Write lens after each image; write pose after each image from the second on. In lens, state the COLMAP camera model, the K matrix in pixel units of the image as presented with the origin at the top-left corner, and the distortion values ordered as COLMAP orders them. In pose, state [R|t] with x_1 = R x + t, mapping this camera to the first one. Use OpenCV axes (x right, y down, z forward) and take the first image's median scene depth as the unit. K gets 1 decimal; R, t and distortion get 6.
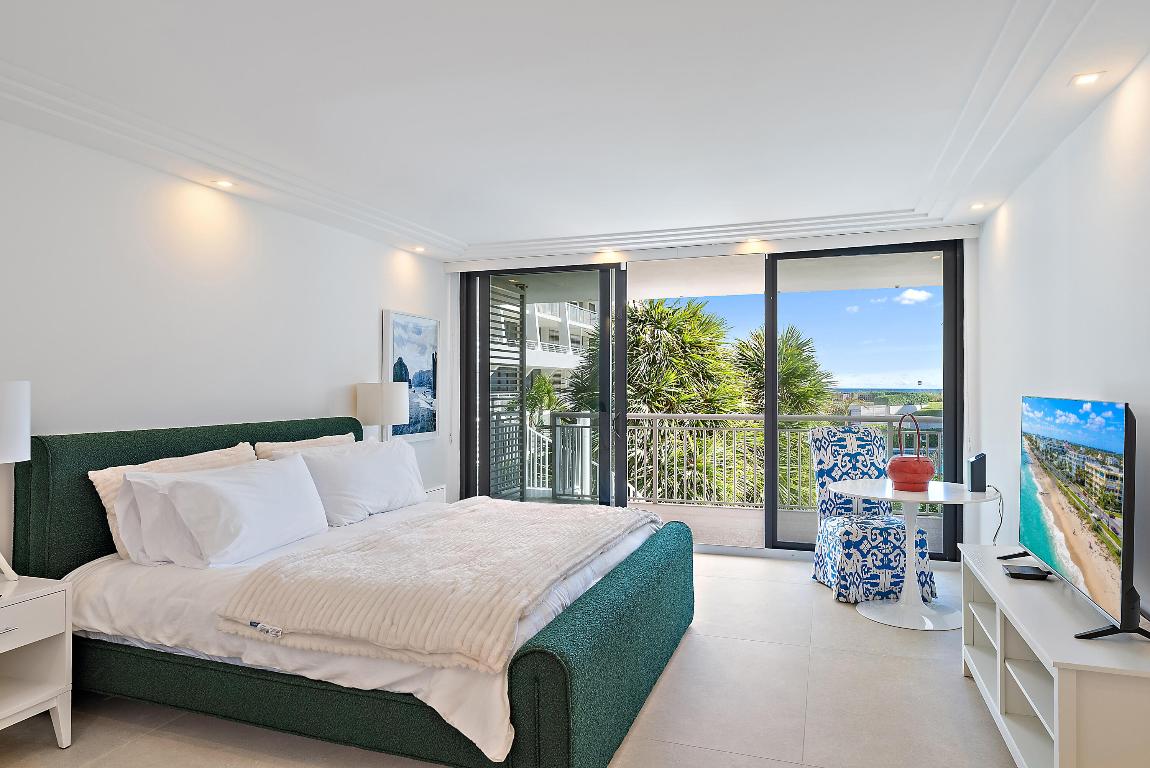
lens RADIAL K [[715.3, 0, 575.6], [0, 715.3, 380.5], [0, 0, 1]] dist [0.000489, 0.000326]
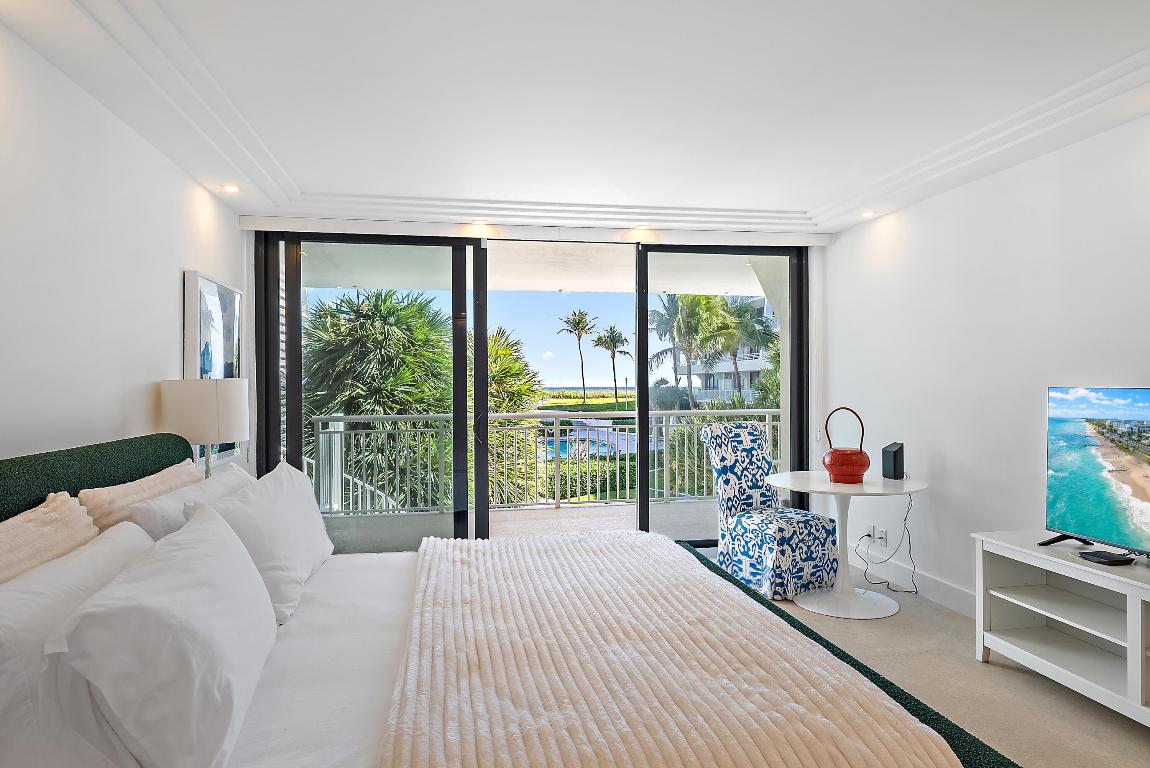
lens RADIAL K [[670.2, 0, 579.8], [0, 670.2, 386.0], [0, 0, 1]] dist [0.004082, 0.001317]
pose [[0.865874, -0.007199, 0.500211, -0.291404], [0.003460, 0.999959, 0.008401, 0.005460], [-0.500251, -0.005544, 0.865863, 0.306241]]
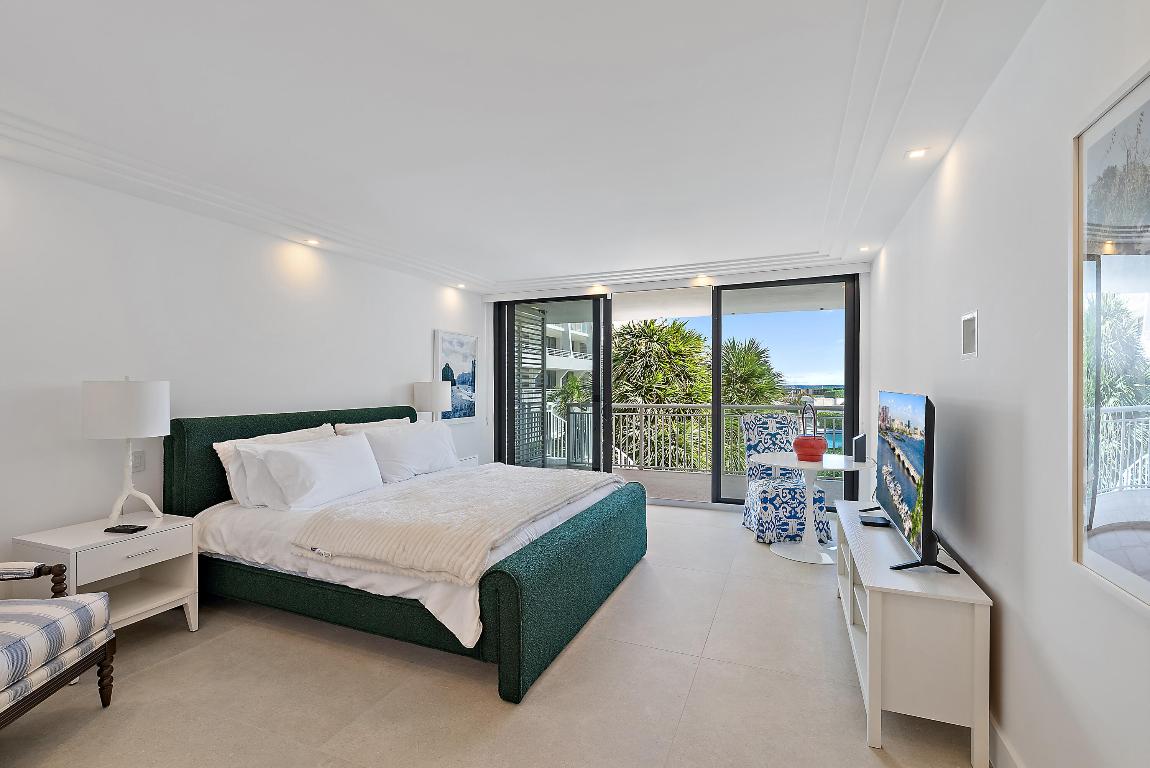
lens RADIAL K [[523.5, 0, 572.0], [0, 523.5, 385.9], [0, 0, 1]] dist [0.000008, -0.000132]
pose [[0.998332, -0.001078, -0.057723, 0.065630], [0.001782, 0.999925, 0.012145, -0.000415], [0.057705, -0.012227, 0.998259, -0.009939]]
